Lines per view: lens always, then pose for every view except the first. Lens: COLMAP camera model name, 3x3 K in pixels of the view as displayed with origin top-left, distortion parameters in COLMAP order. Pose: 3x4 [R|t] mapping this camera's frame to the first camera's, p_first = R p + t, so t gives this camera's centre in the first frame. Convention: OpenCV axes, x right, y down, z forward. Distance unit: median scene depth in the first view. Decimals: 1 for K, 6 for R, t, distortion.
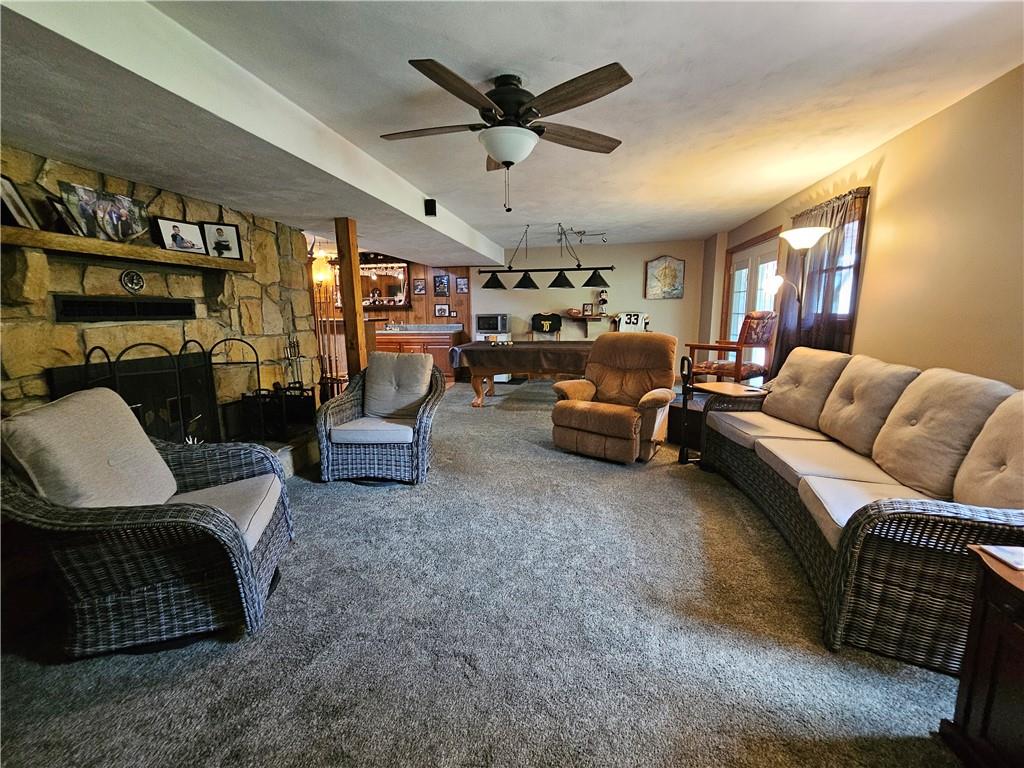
lens RADIAL K [[423.9, 0, 514.0], [0, 423.9, 383.6], [0, 0, 1]] dist [0.000049, 0.000111]
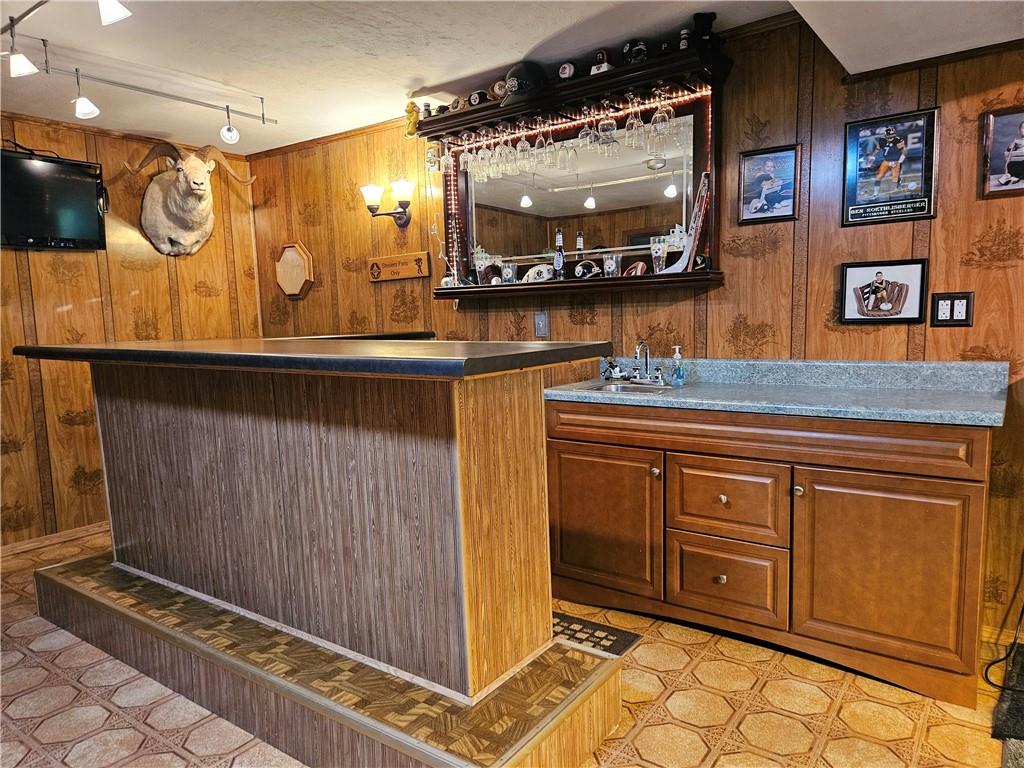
lens RADIAL K [[683.2, 0, 512.3], [0, 683.2, 388.4], [0, 0, 1]] dist [0.046516, -0.002483]
pose [[0.895704, 0.036638, -0.443139, -0.178995], [-0.052947, 0.998297, -0.024484, -0.109724], [0.441487, 0.045393, 0.896119, 0.629500]]
